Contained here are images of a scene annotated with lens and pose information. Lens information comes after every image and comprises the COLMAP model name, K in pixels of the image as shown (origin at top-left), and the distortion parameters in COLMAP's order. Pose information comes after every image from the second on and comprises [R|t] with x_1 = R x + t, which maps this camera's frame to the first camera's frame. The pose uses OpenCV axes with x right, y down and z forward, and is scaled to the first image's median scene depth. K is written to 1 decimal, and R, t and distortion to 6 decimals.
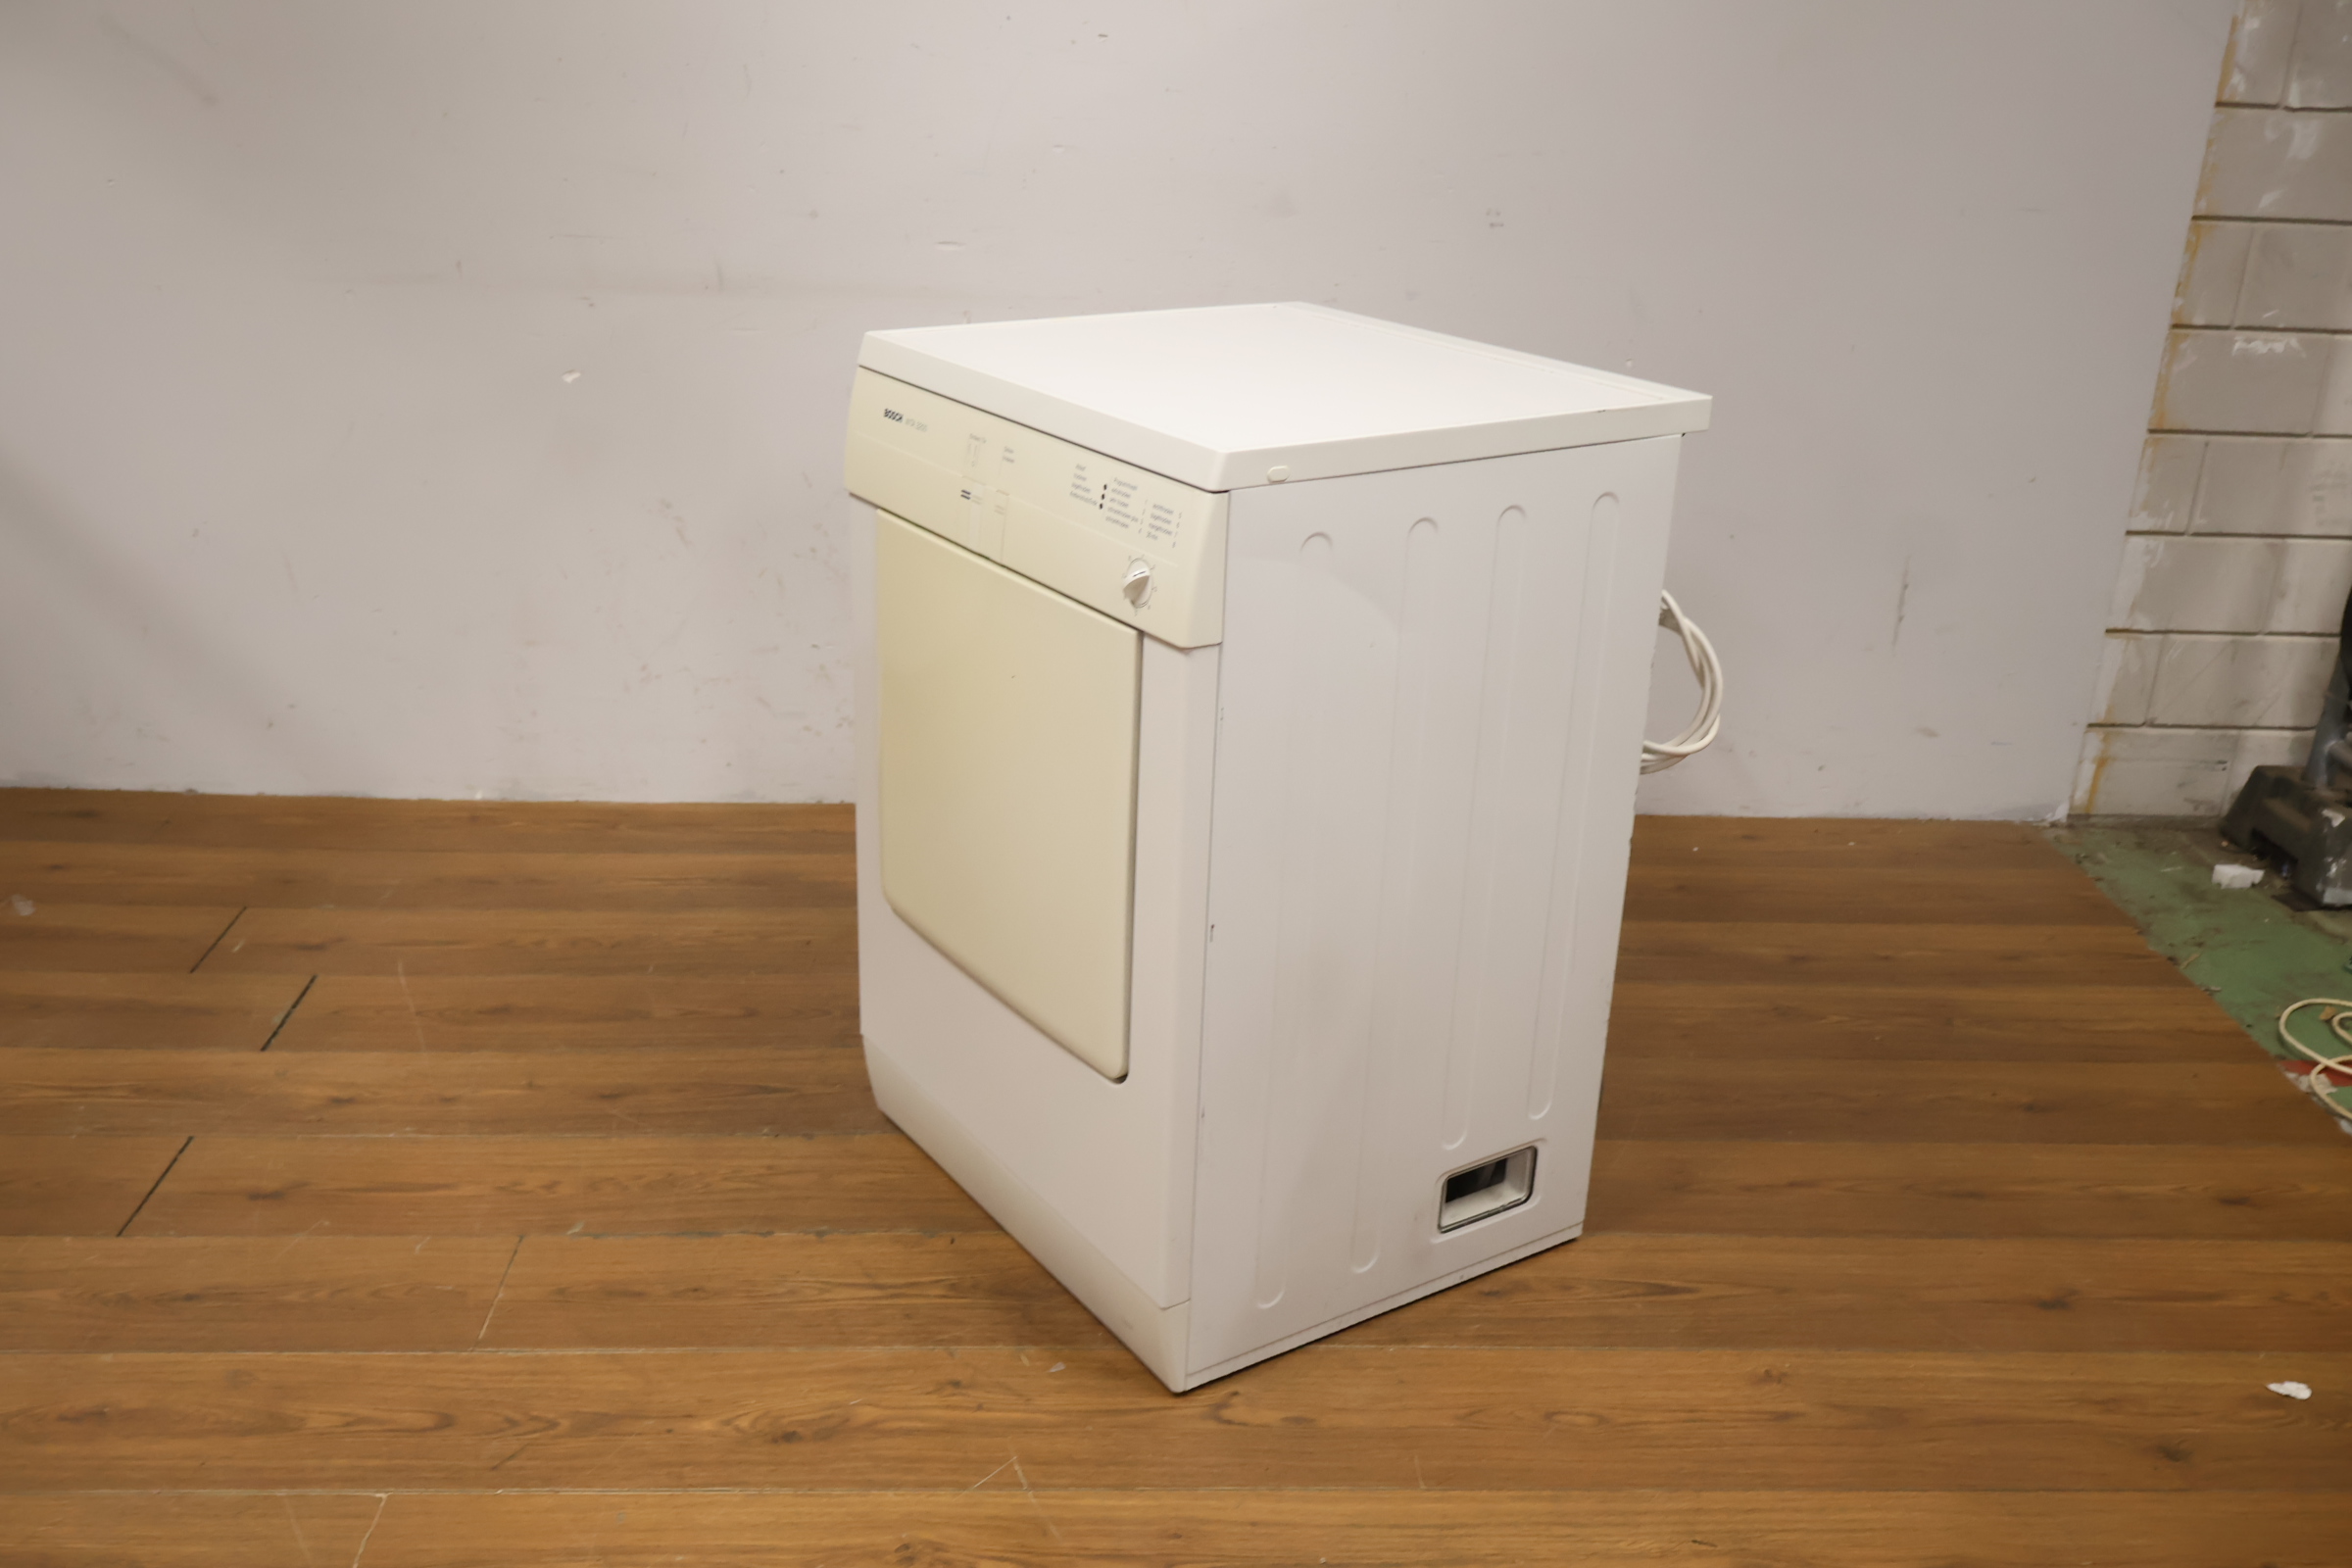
lens RADIAL K [[2138.7, 0, 1163.3], [0, 2138.7, 784.5], [0, 0, 1]] dist [0.001163, 0.002484]
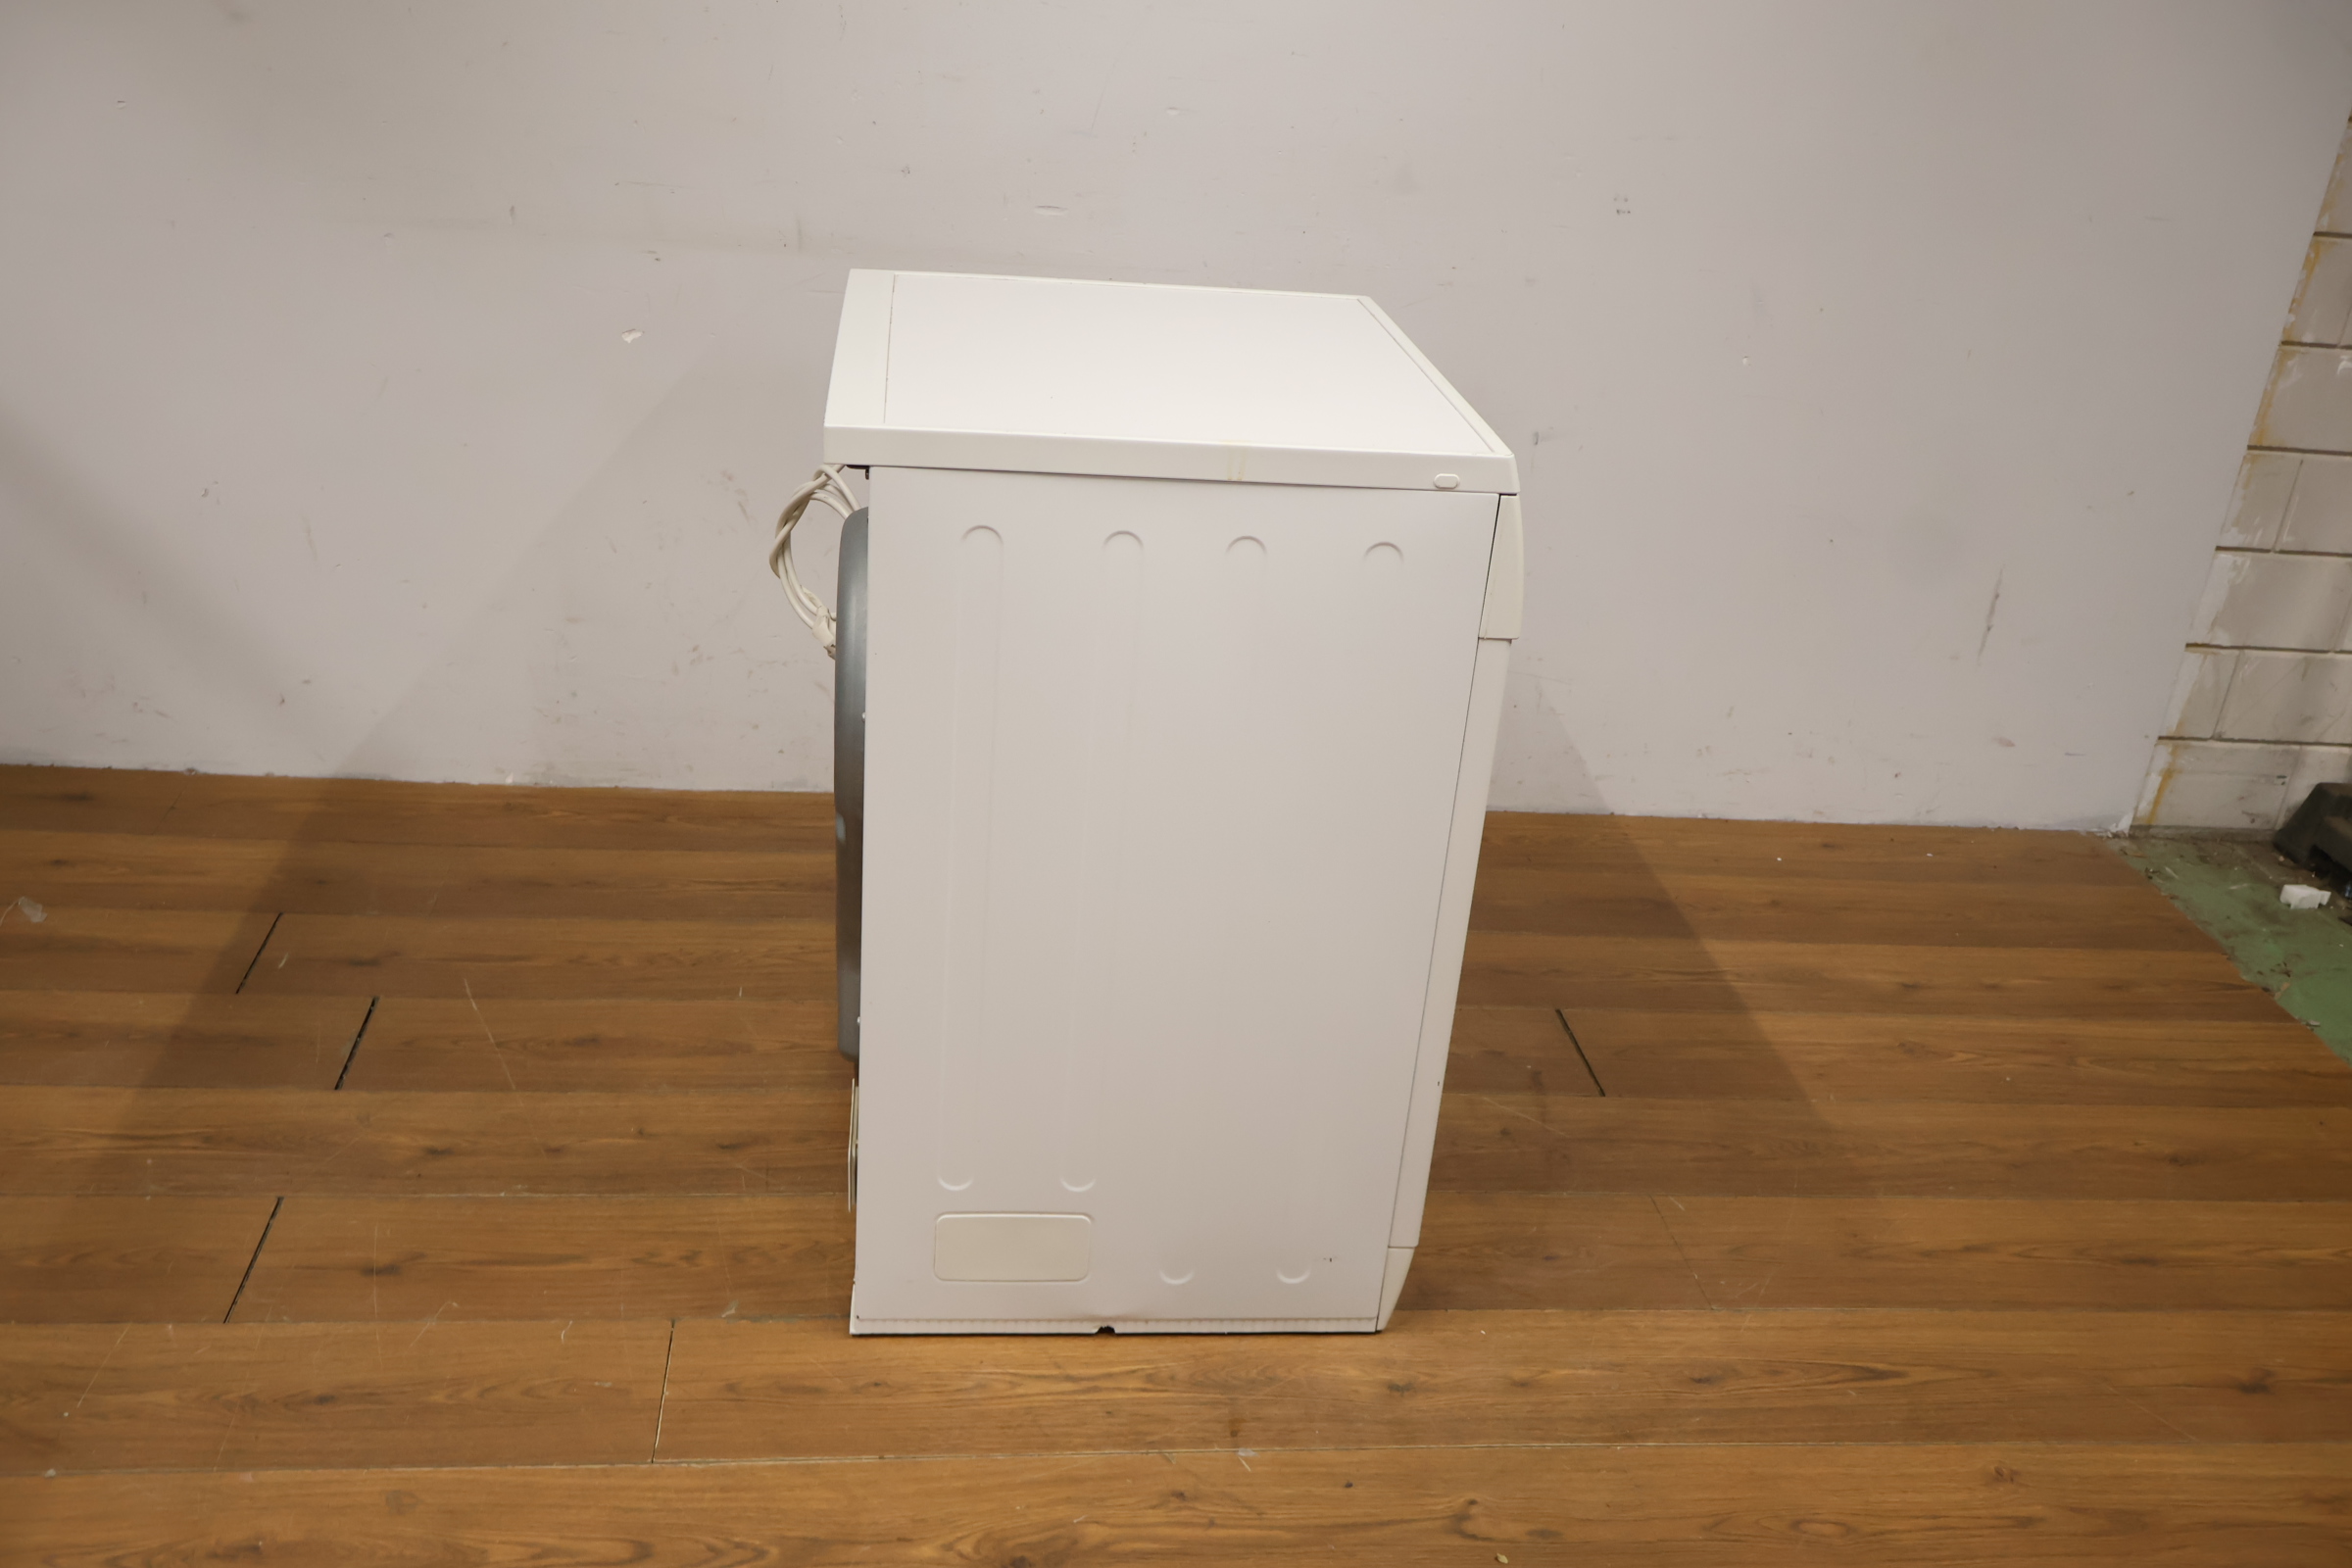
lens RADIAL K [[2133.5, 0, 1169.6], [0, 2133.5, 792.2], [0, 0, 1]] dist [0.001062, 0.010063]
pose [[0.996061, 0.019260, 0.086559, -0.131422], [-0.024302, 0.998045, 0.057580, -0.057405], [-0.085281, -0.059457, 0.994581, 0.059929]]
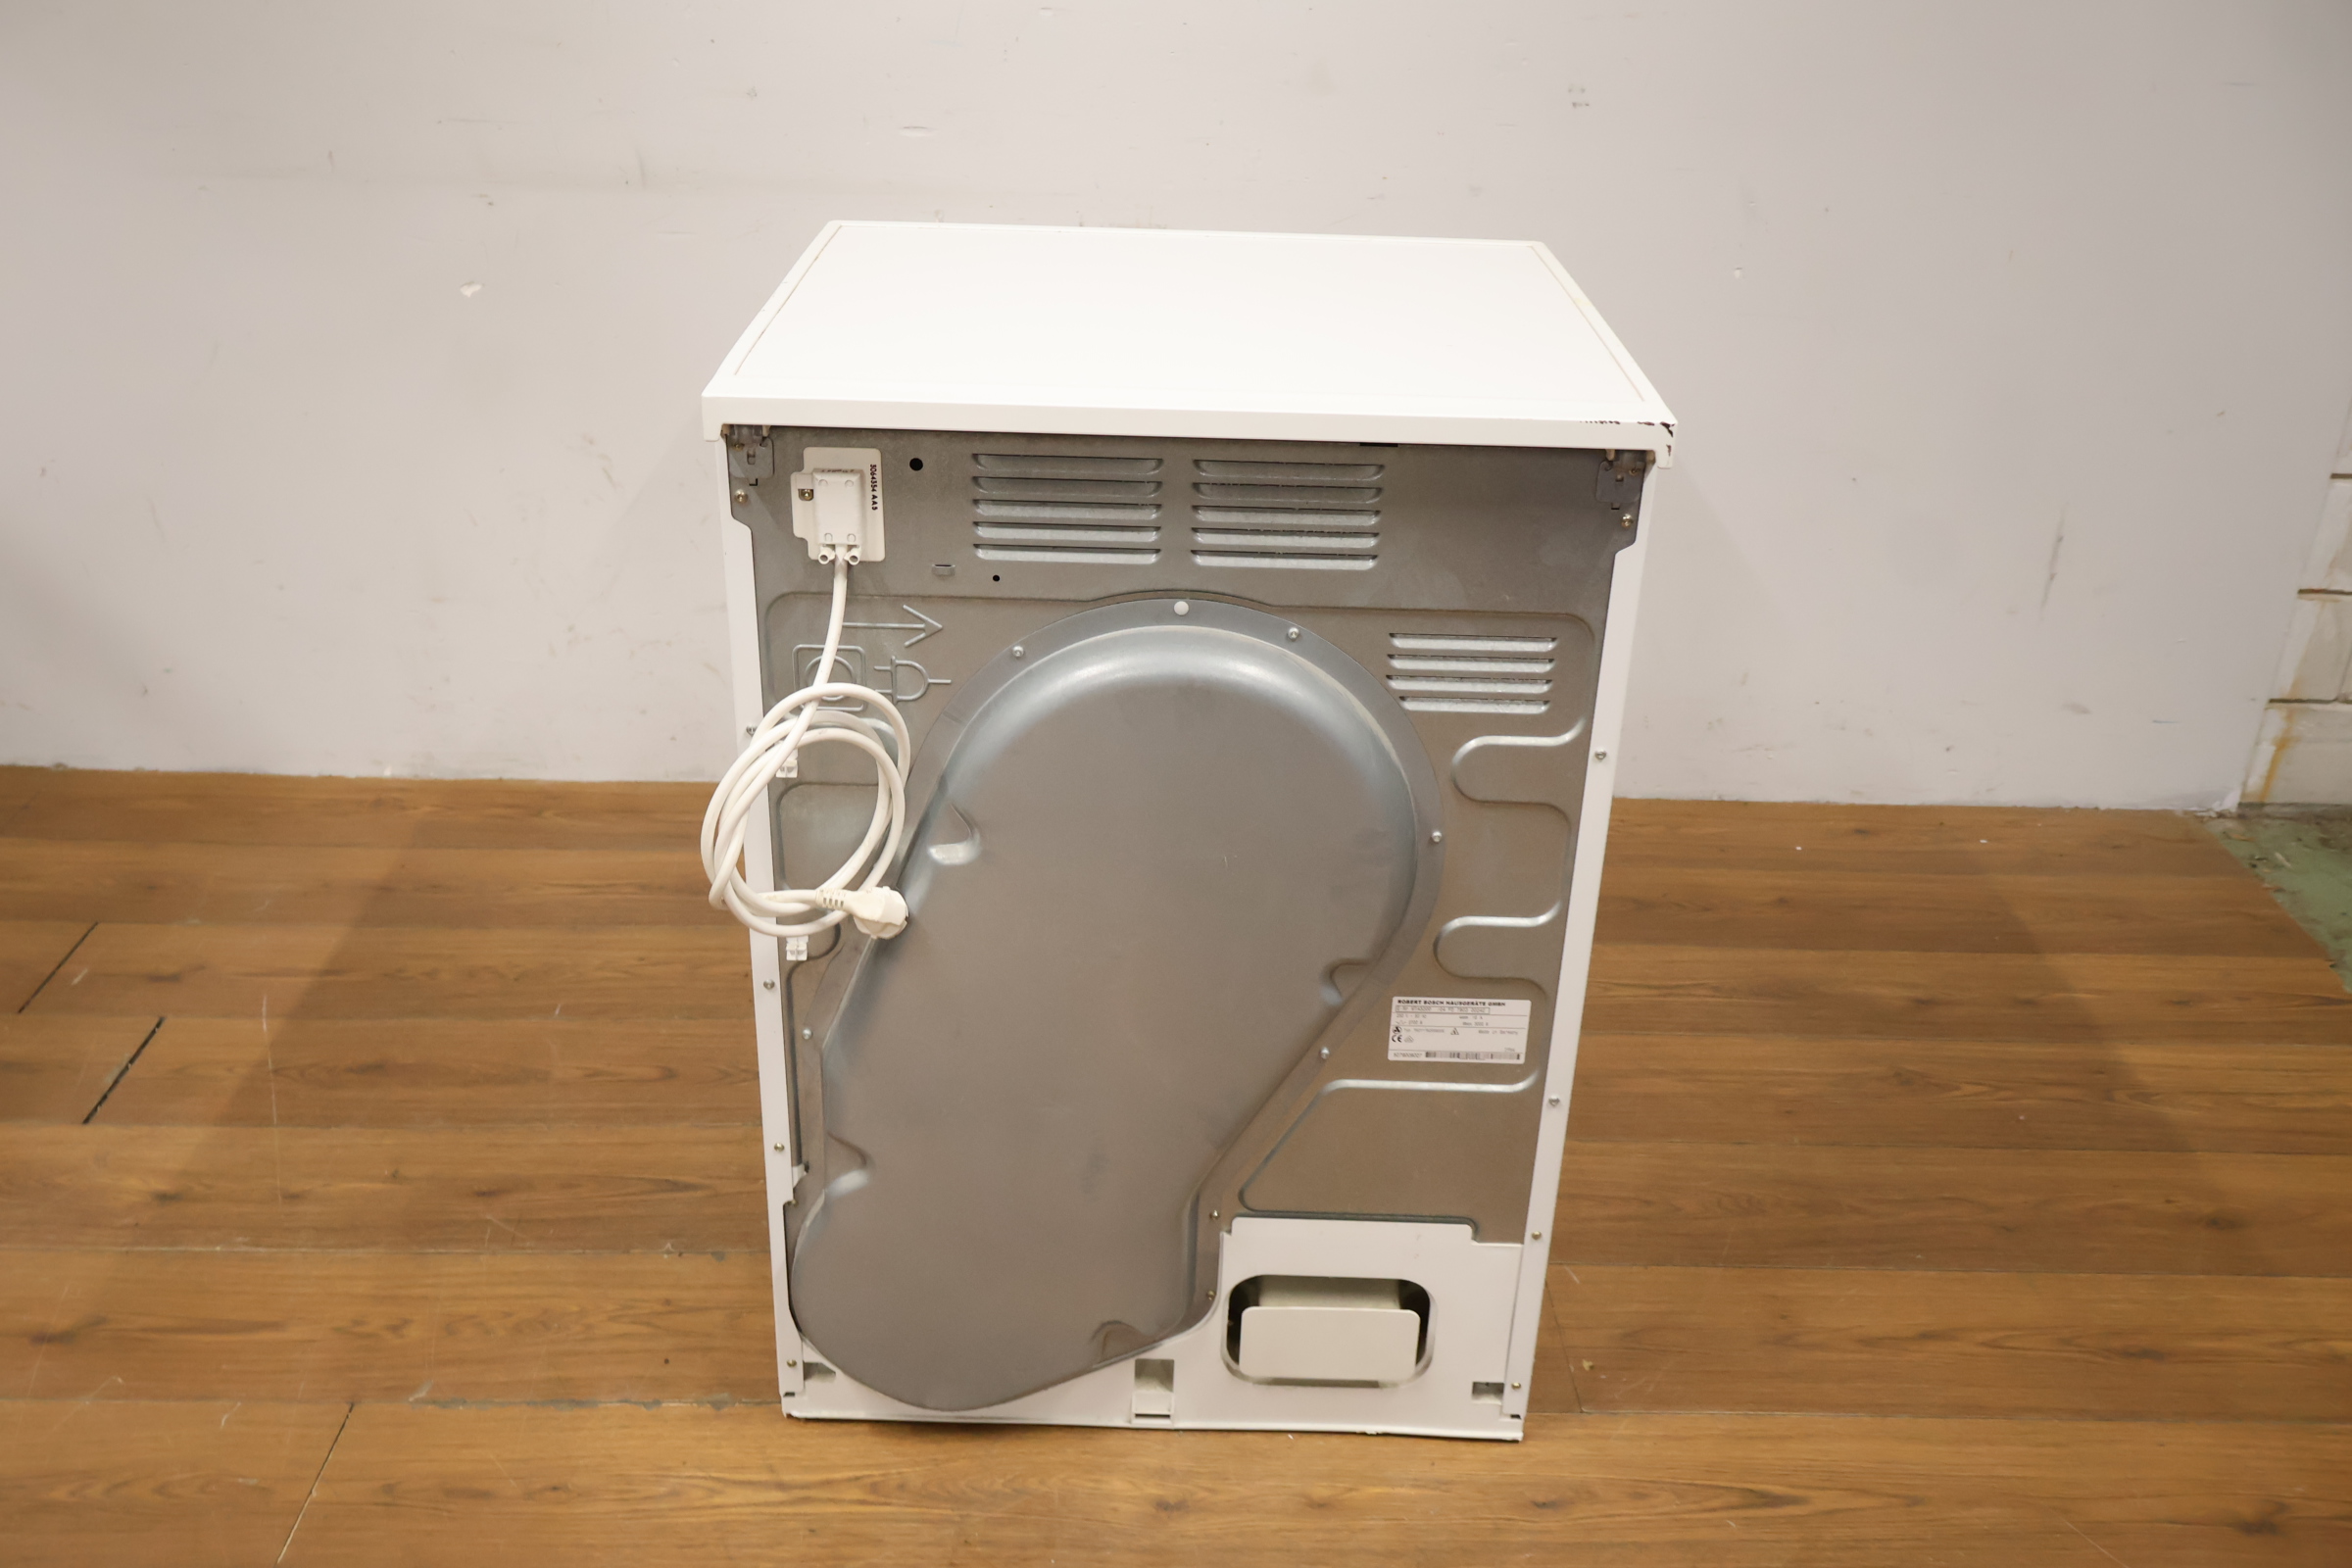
lens RADIAL K [[2134.5, 0, 1163.1], [0, 2134.5, 785.8], [0, 0, 1]] dist [-0.001314, 0.004076]
pose [[0.999507, 0.008986, -0.030090, 0.023824], [-0.006577, 0.996834, 0.079234, -0.069013], [0.030706, -0.078997, 0.996402, 0.167693]]
